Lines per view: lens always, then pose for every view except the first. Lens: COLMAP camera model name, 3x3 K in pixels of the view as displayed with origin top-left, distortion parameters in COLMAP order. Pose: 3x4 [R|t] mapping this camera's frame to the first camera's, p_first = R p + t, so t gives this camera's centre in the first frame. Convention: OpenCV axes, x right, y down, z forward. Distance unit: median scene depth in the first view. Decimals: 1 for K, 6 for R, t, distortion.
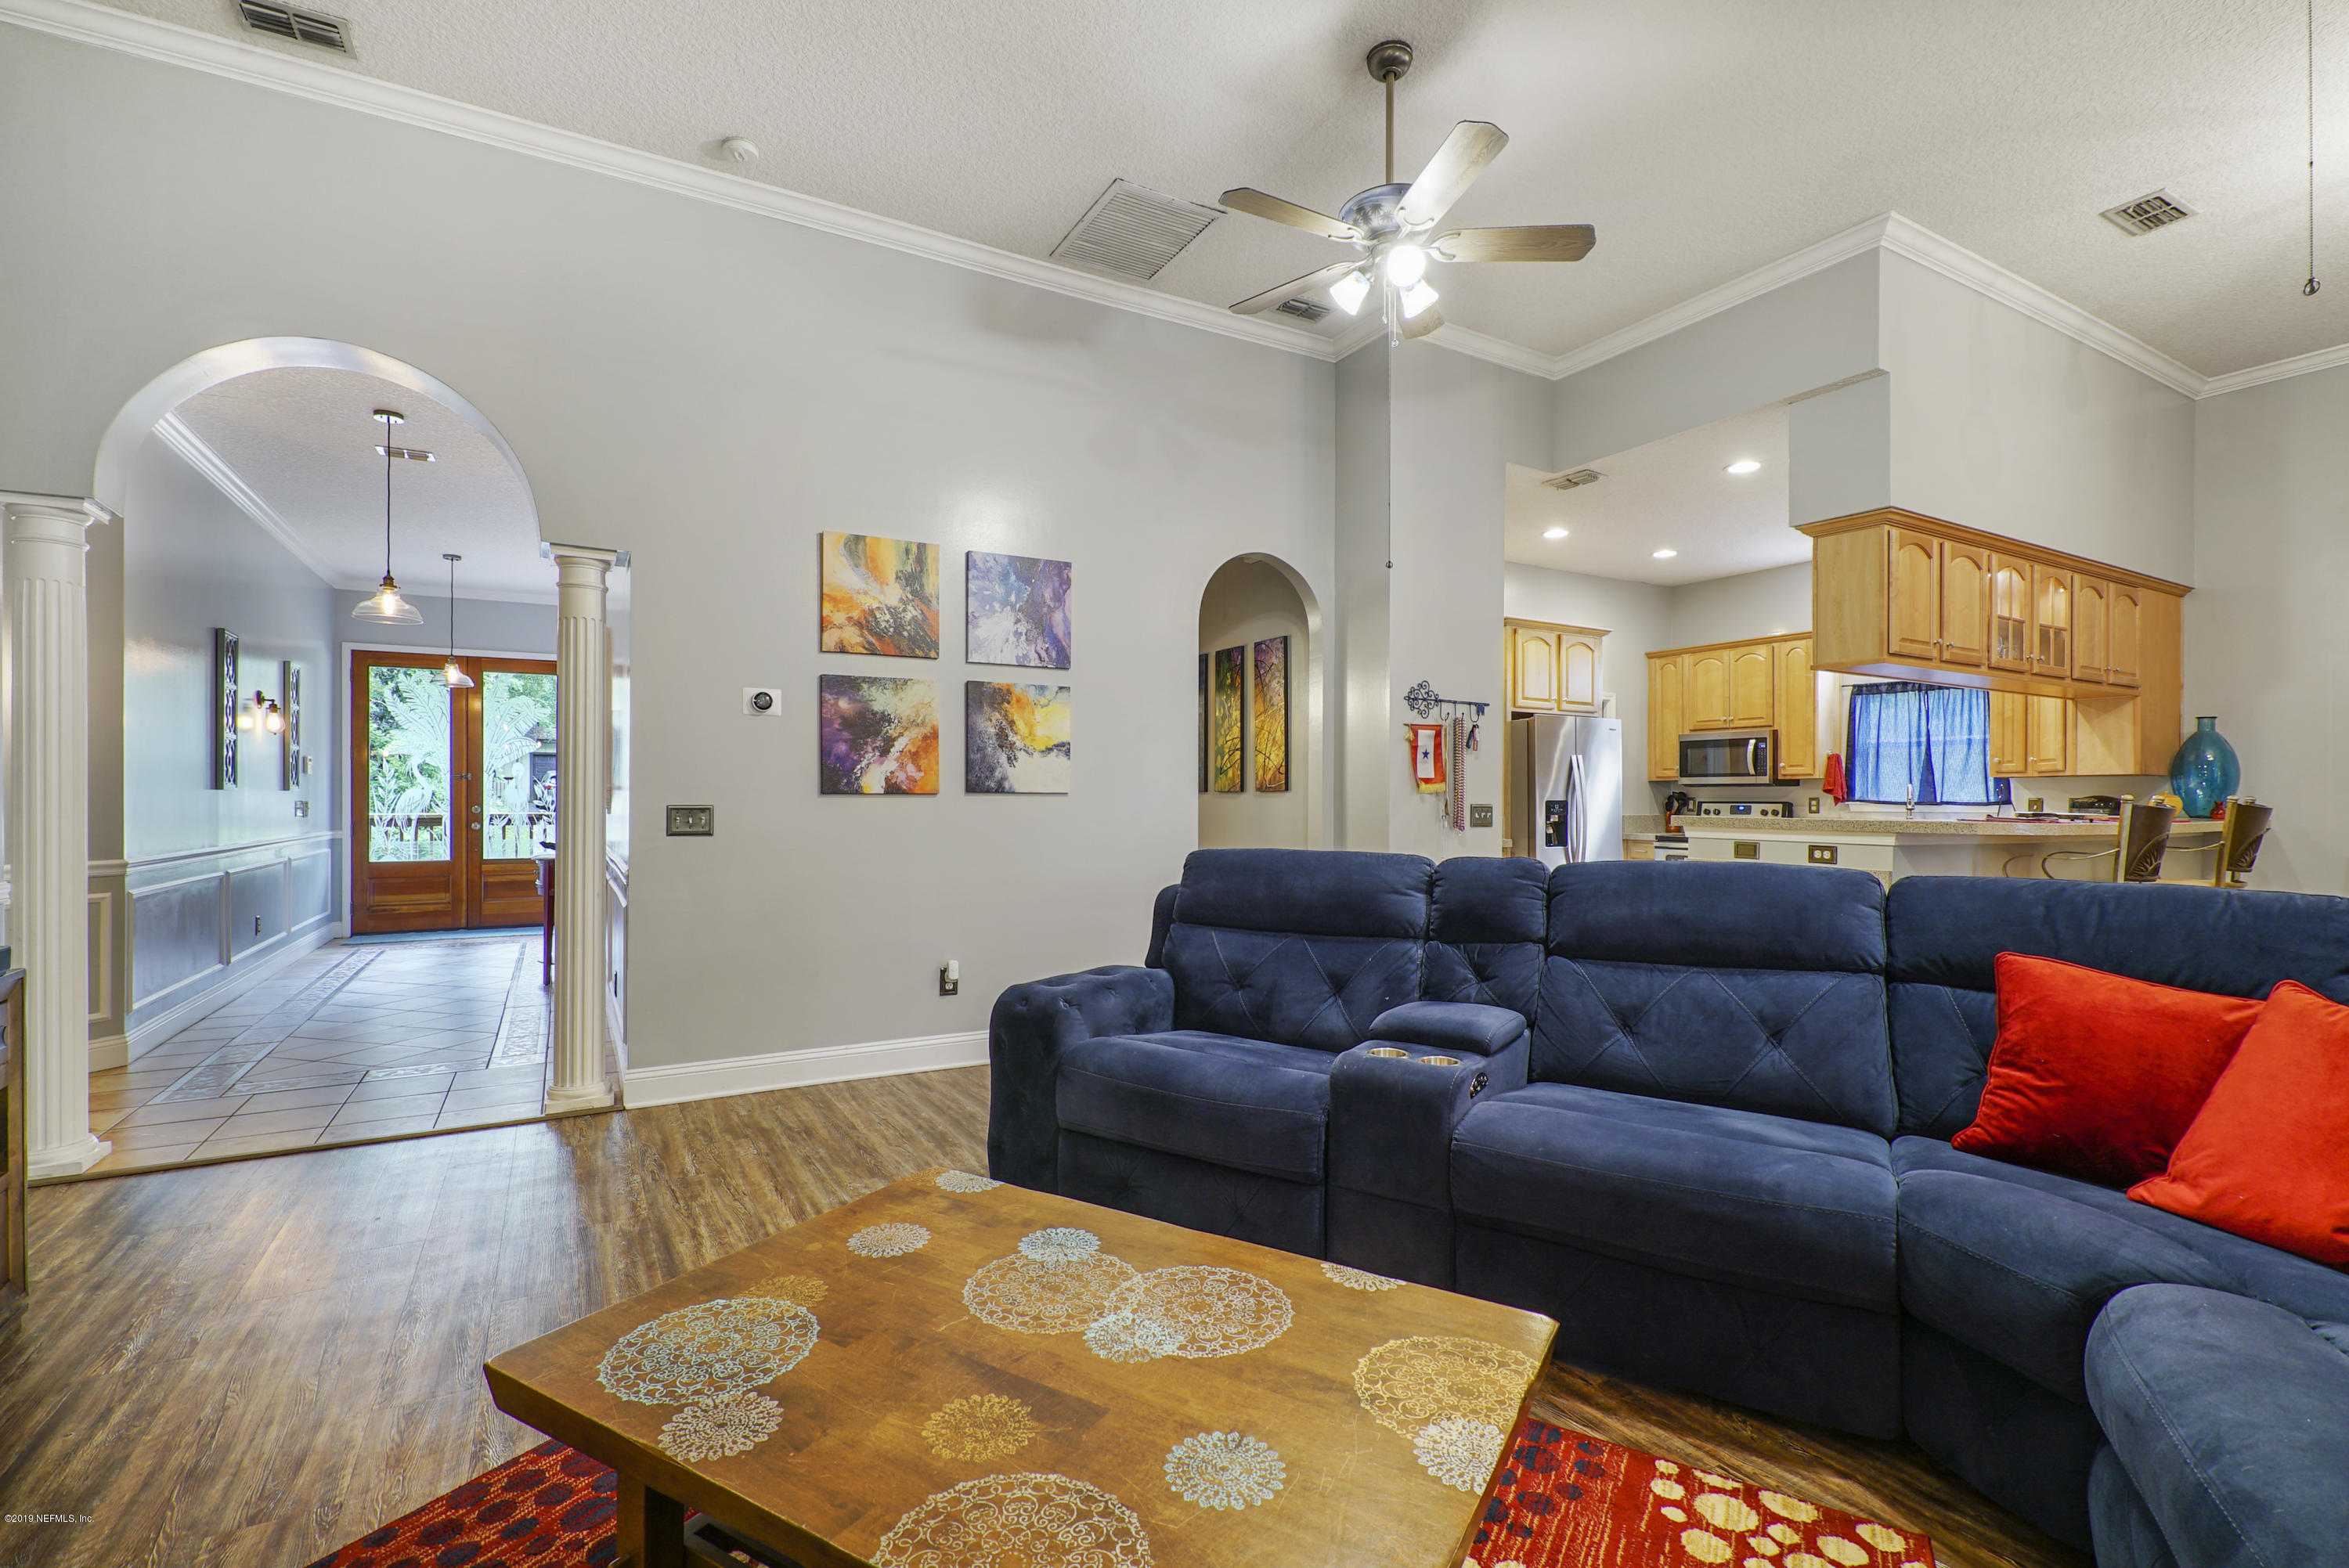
lens RADIAL K [[1062.9, 0, 1171.3], [0, 1062.9, 794.9], [0, 0, 1]] dist [0.002136, 0.000198]
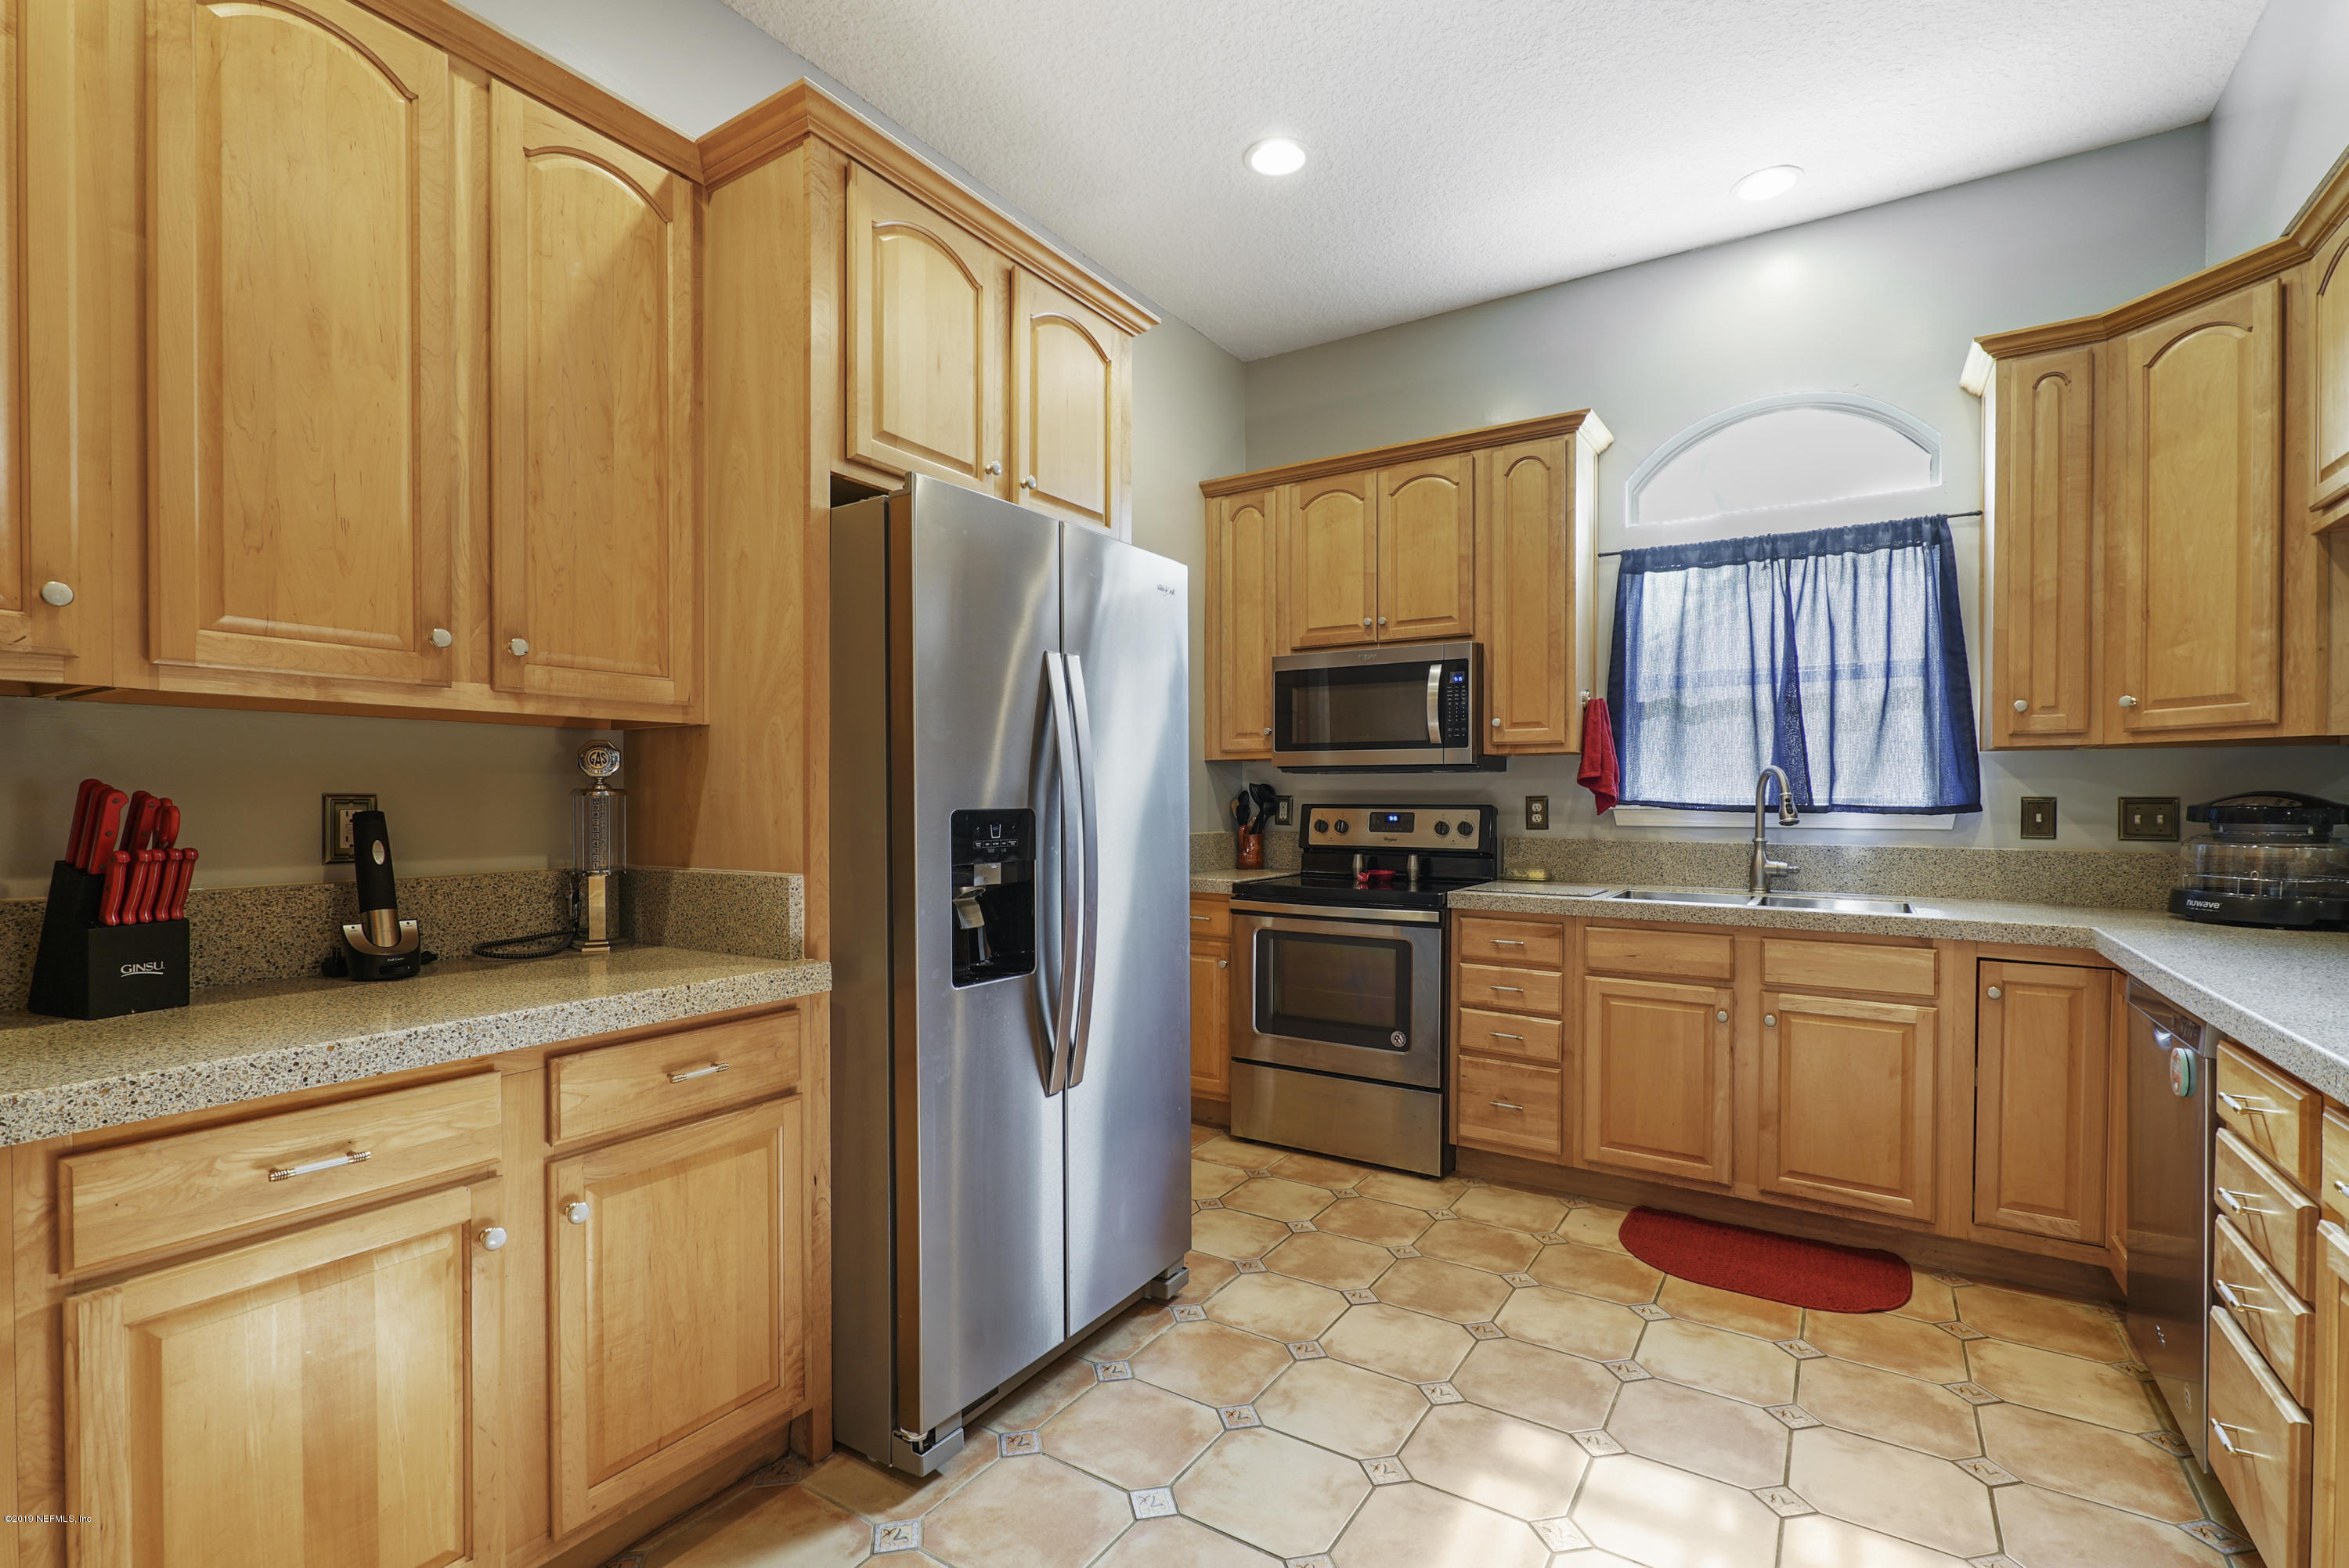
lens RADIAL K [[1062.9, 0, 1171.3], [0, 1062.9, 794.9], [0, 0, 1]] dist [0.002136, 0.000198]
pose [[0.892577, -0.001728, 0.450892, 0.250900], [0.001332, 0.999998, 0.001194, 0.001404], [-0.450894, -0.000465, 0.892578, 0.660090]]
